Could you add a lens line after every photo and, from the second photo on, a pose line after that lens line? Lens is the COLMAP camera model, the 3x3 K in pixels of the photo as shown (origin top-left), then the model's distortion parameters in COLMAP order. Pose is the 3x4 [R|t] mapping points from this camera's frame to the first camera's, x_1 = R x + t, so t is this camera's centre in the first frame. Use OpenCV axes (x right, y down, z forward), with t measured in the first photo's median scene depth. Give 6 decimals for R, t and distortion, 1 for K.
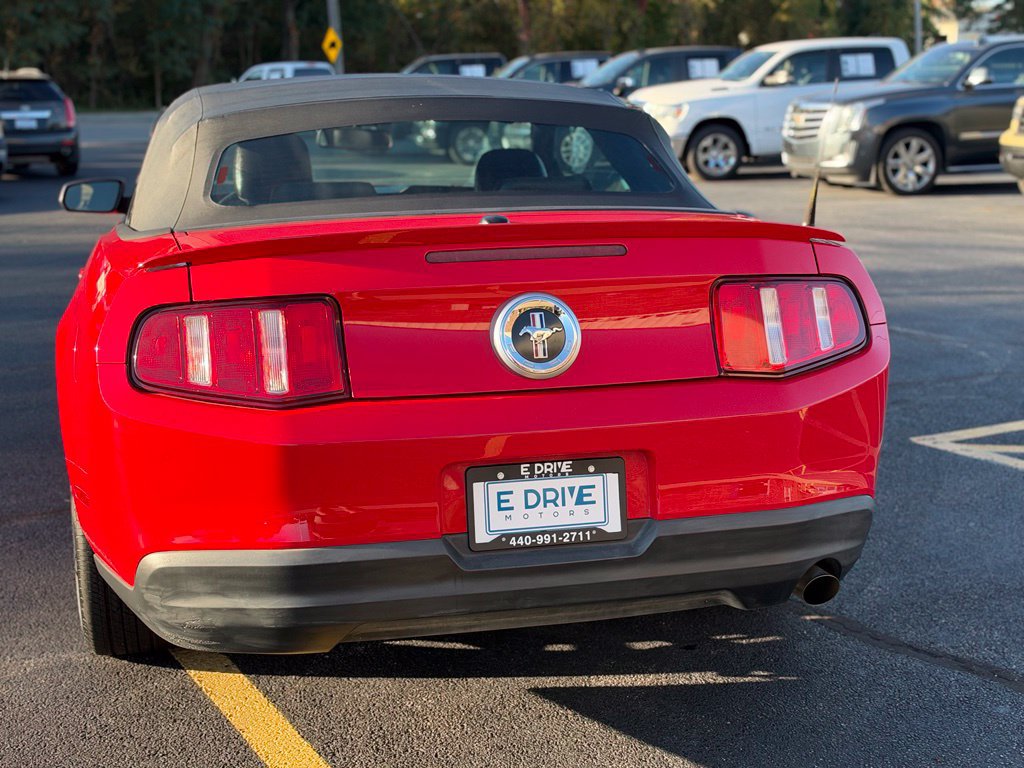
lens RADIAL K [[1462.7, 0, 514.7], [0, 1462.7, 400.9], [0, 0, 1]] dist [0.233482, -0.655362]
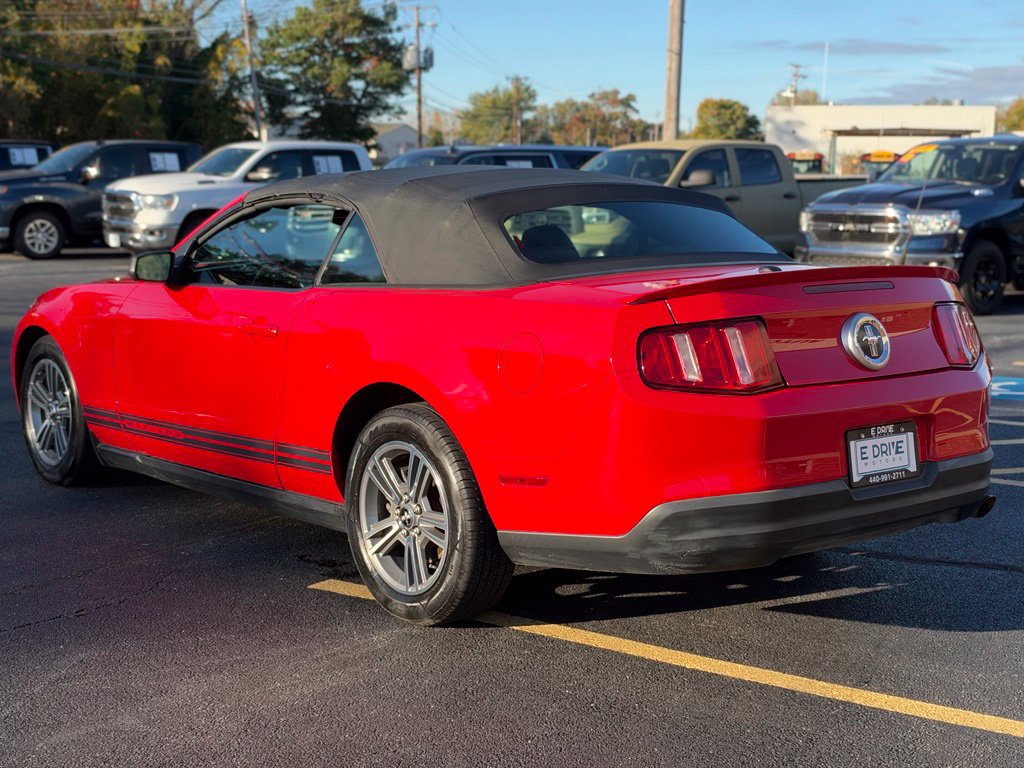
lens RADIAL K [[1462.7, 0, 514.7], [0, 1462.7, 400.9], [0, 0, 1]] dist [0.233482, -0.655362]
pose [[0.897568, -0.041055, 0.438960, -0.964035], [0.068593, 0.996535, -0.047051, 0.061170], [-0.435508, 0.072341, 0.897274, -0.187514]]
